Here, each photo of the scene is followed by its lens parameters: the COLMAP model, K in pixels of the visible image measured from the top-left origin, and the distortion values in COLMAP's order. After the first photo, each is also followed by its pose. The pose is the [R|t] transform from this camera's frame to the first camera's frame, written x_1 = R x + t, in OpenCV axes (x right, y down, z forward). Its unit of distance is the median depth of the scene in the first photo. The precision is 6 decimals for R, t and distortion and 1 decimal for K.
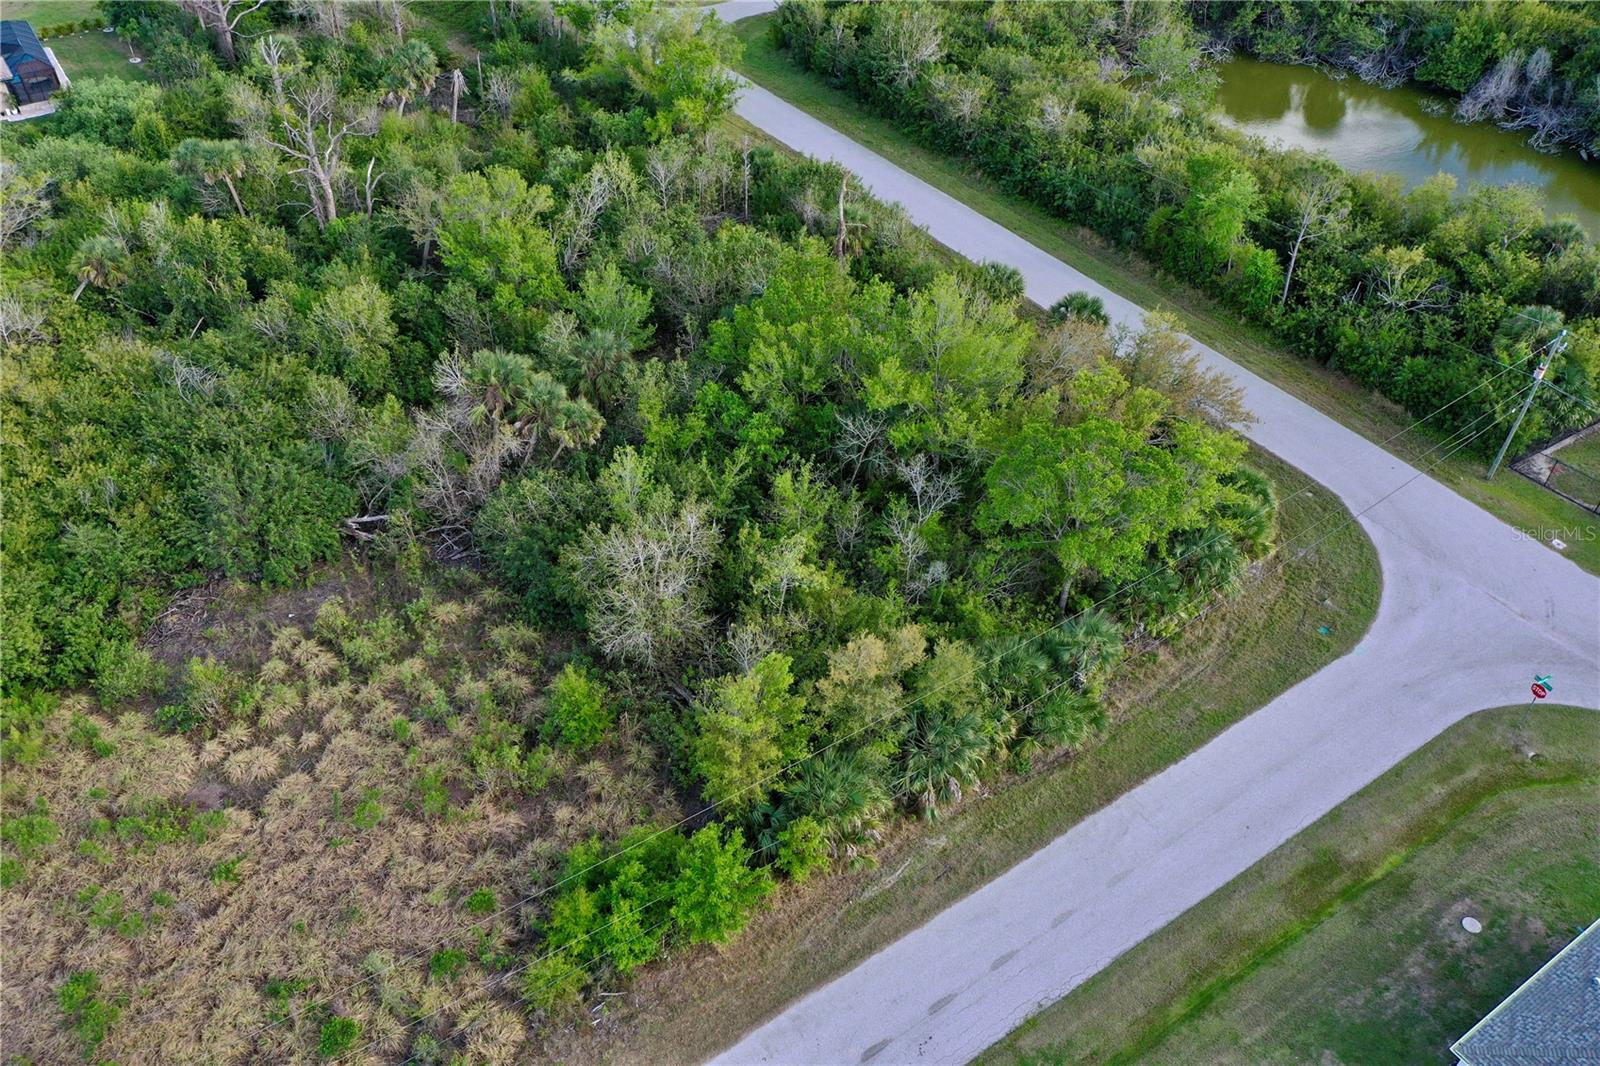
lens RADIAL K [[1261.3, 0, 800.0], [0, 1261.3, 533.0], [0, 0, 1]] dist [0.006477, -0.011187]
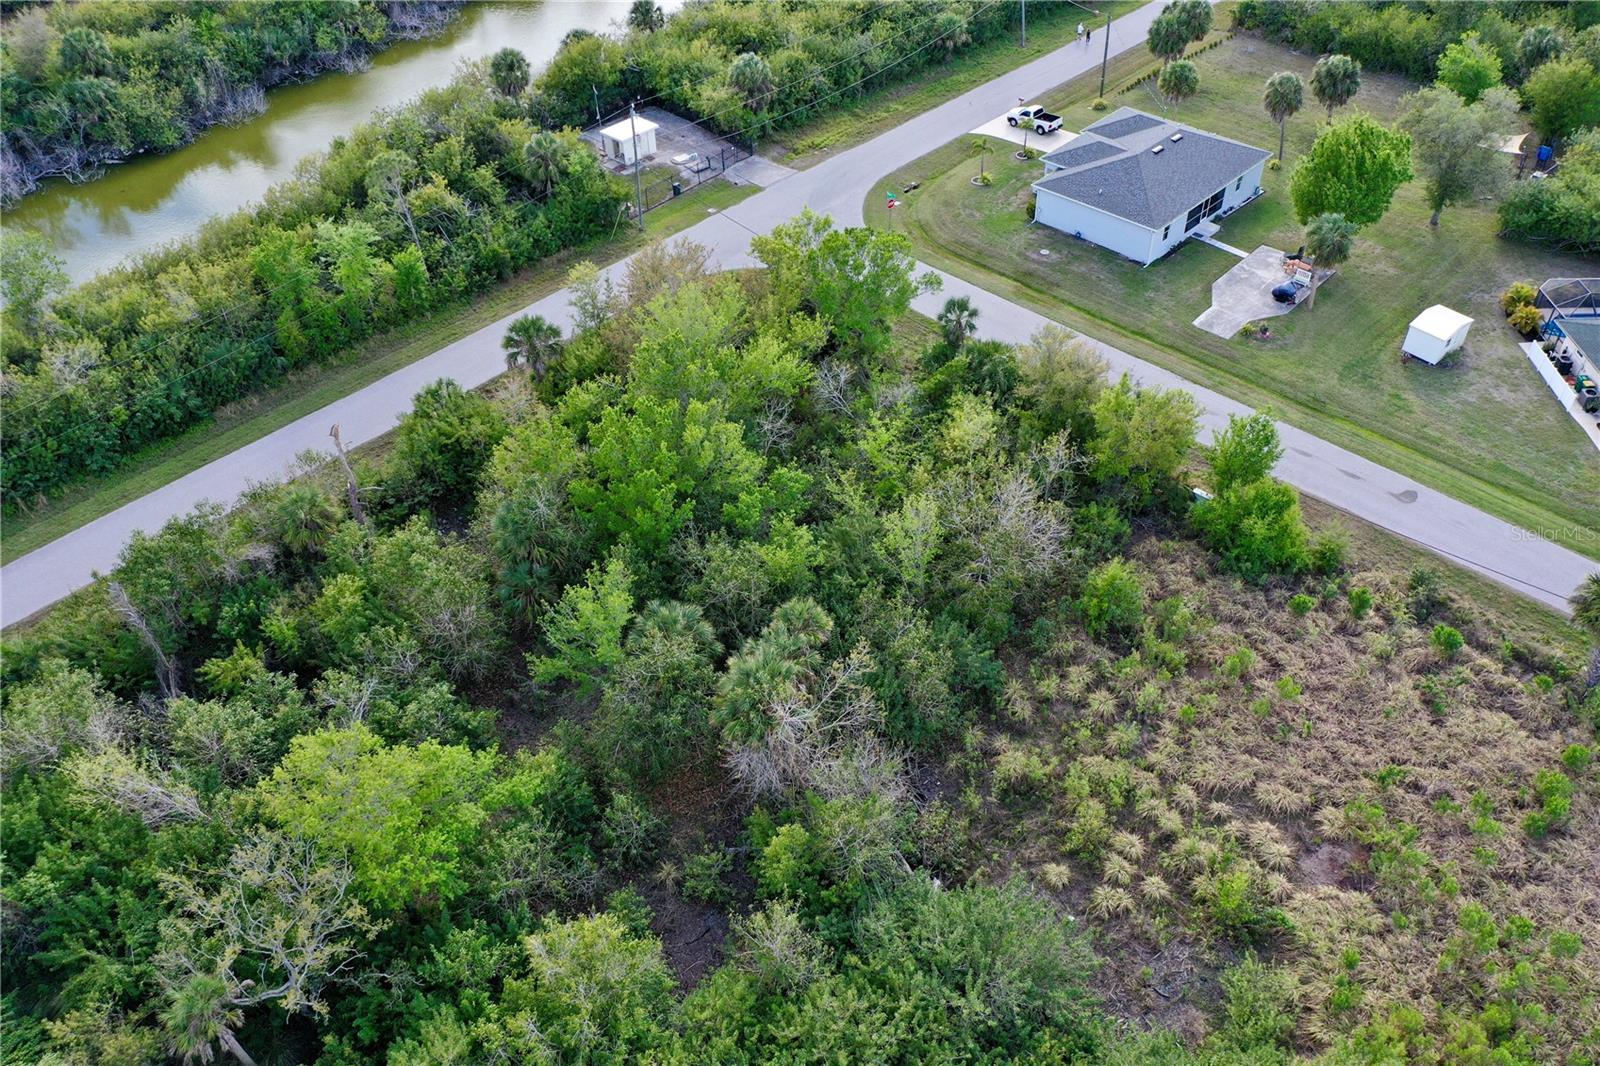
lens RADIAL K [[1261.3, 0, 800.0], [0, 1261.3, 533.0], [0, 0, 1]] dist [0.006477, -0.011187]
pose [[-0.220355, -0.636246, 0.739347, -0.862606], [0.655252, 0.464929, 0.595387, -0.703638], [-0.722557, 0.615655, 0.314452, 0.749215]]
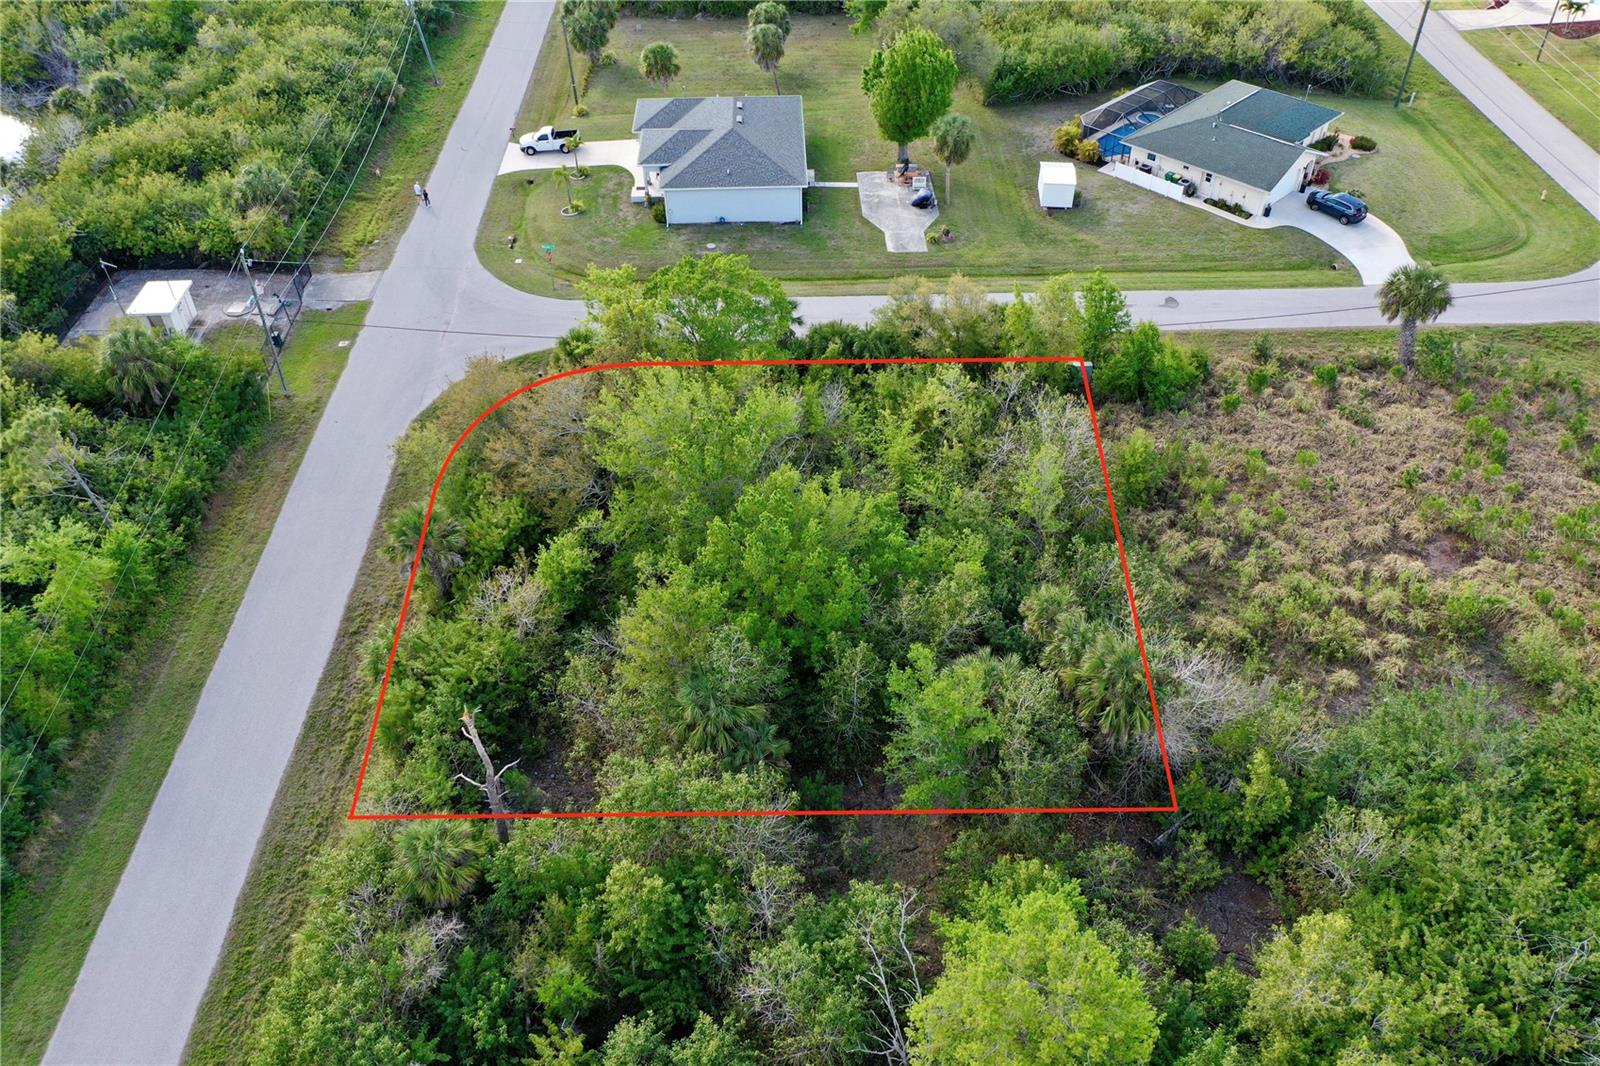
lens RADIAL K [[1261.3, 0, 800.0], [0, 1261.3, 533.0], [0, 0, 1]] dist [0.006477, -0.011187]
pose [[-0.848514, -0.332605, 0.411579, -0.399363], [0.361446, 0.203794, 0.909849, -1.018781], [-0.386497, 0.920783, -0.052703, 1.162319]]
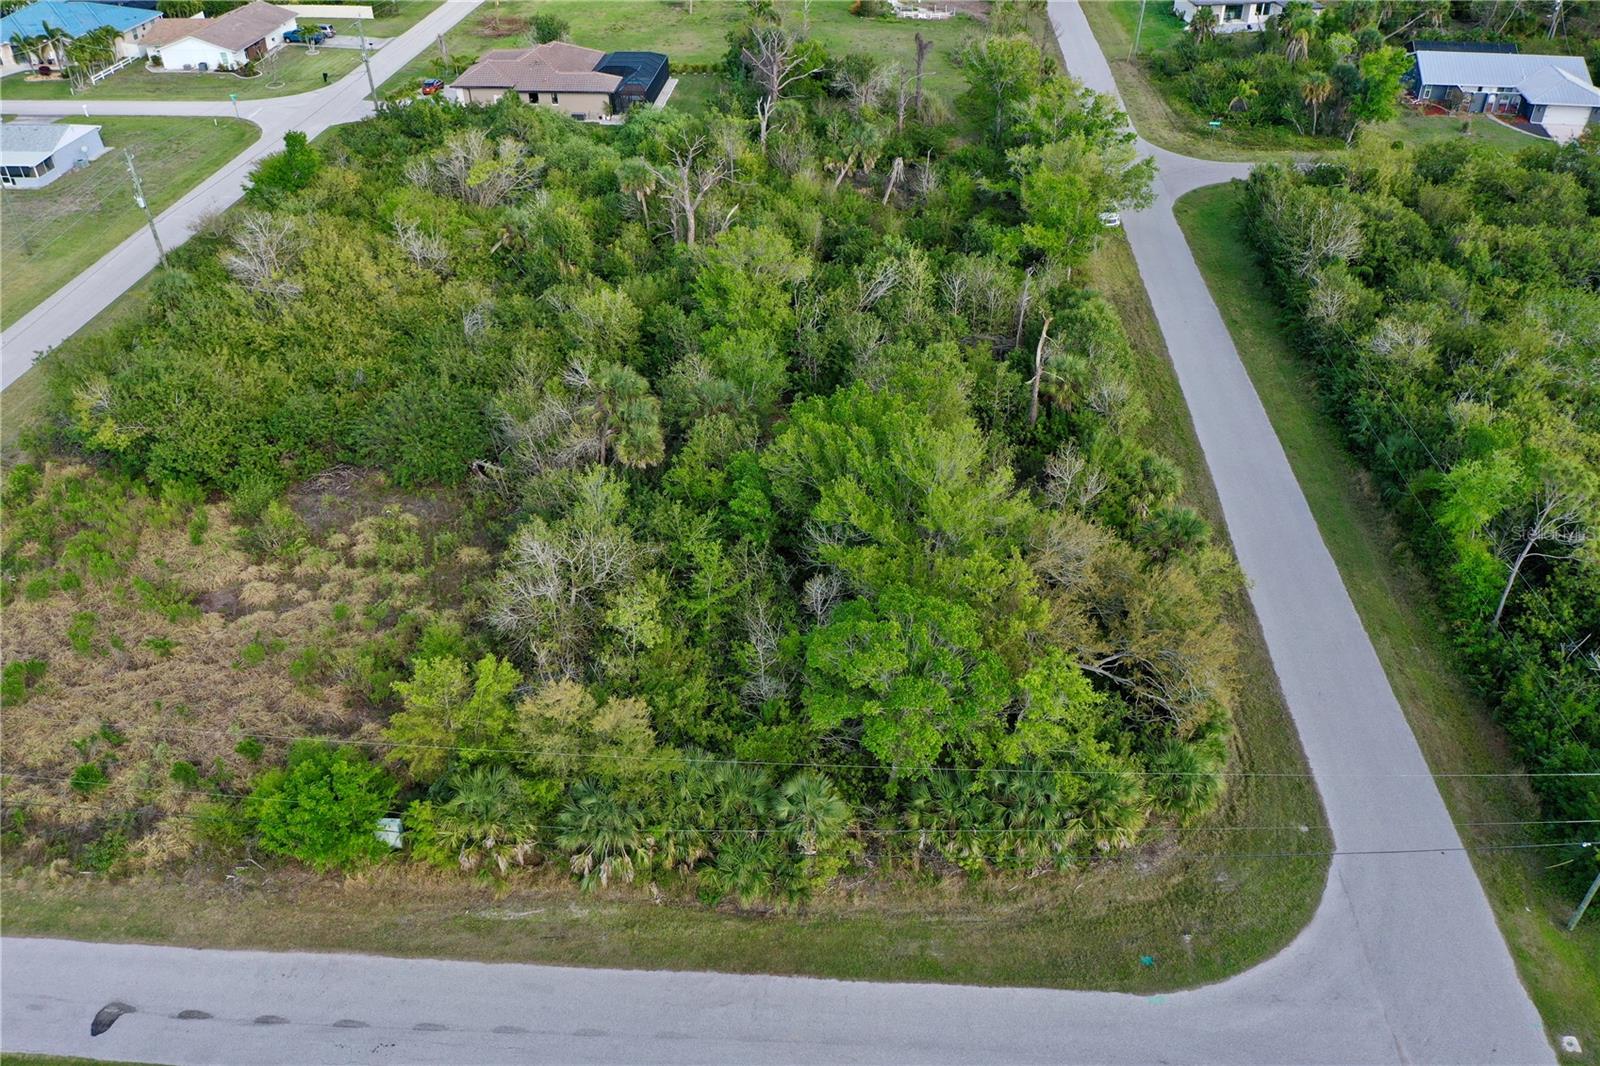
lens RADIAL K [[1261.3, 0, 800.0], [0, 1261.3, 533.0], [0, 0, 1]] dist [0.006477, -0.011187]
pose [[0.789075, 0.355514, -0.500969, 0.558788], [-0.399267, 0.916581, 0.021569, -0.106018], [0.466847, 0.183001, 0.865196, 0.140257]]
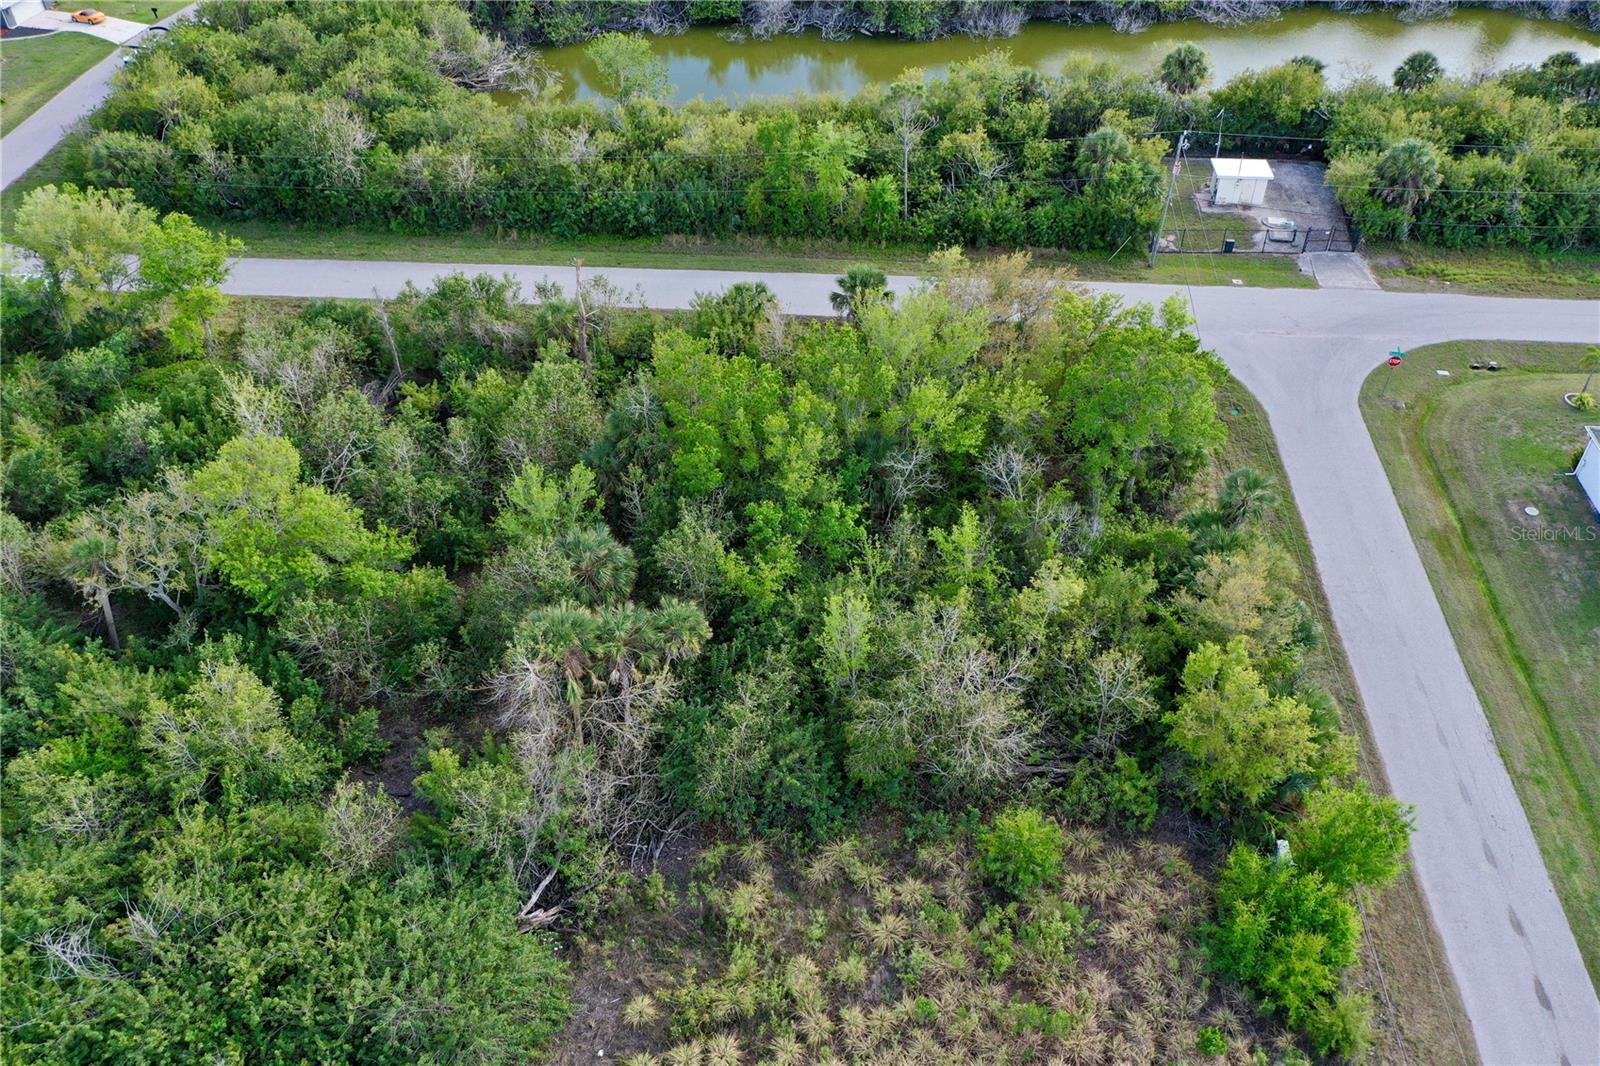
lens RADIAL K [[1261.3, 0, 800.0], [0, 1261.3, 533.0], [0, 0, 1]] dist [0.006477, -0.011187]
pose [[0.619270, -0.518163, 0.589925, -0.640496], [0.516796, 0.834624, 0.190591, -0.280873], [-0.591123, 0.186843, 0.784642, 0.316675]]
